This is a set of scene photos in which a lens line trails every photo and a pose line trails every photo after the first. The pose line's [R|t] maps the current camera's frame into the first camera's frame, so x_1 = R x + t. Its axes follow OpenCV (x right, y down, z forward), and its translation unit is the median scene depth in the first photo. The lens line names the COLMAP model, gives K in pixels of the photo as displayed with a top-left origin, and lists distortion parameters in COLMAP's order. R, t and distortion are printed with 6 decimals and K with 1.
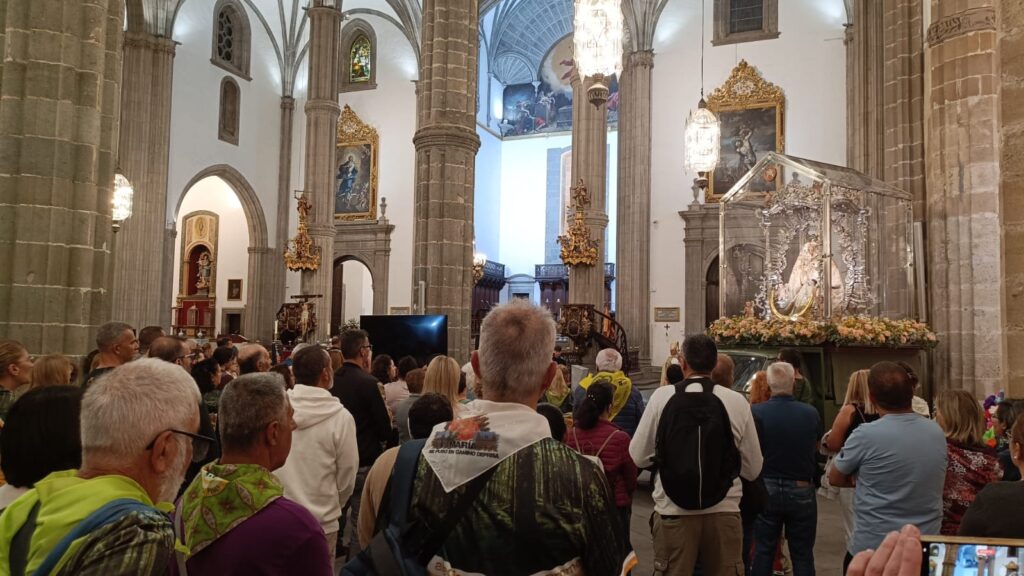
lens RADIAL K [[740.7, 0, 512.5], [0, 740.7, 292.4], [0, 0, 1]] dist [0.044313, -0.001977]
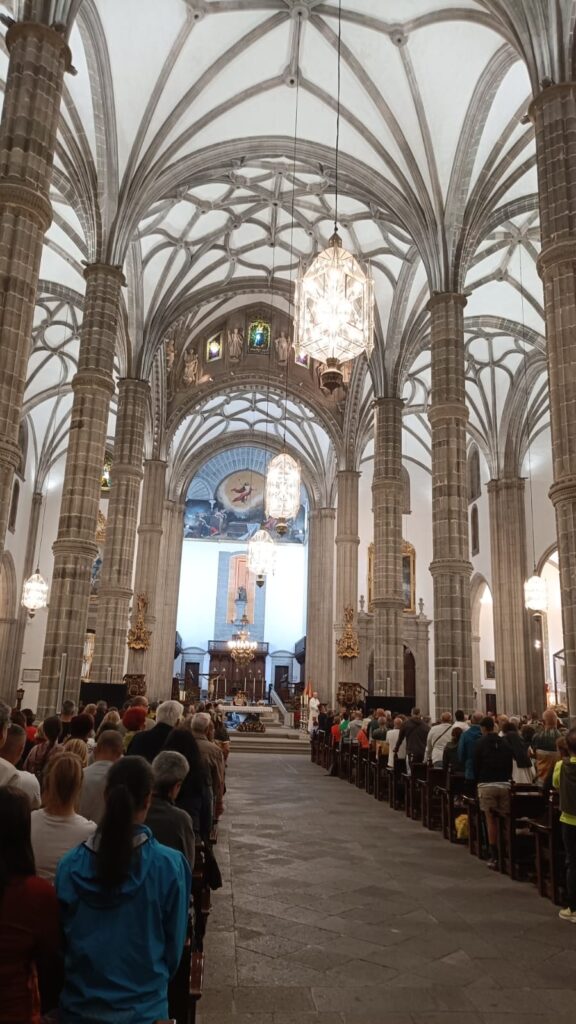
lens RADIAL K [[740.7, 0, 286.2], [0, 740.7, 508.4], [0, 0, 1]] dist [0.044313, -0.001977]
pose [[0.891780, 0.121172, 0.435942, -0.432767], [-0.041275, 0.981243, -0.188307, -0.024799], [-0.450583, 0.149935, 0.880054, -0.228205]]
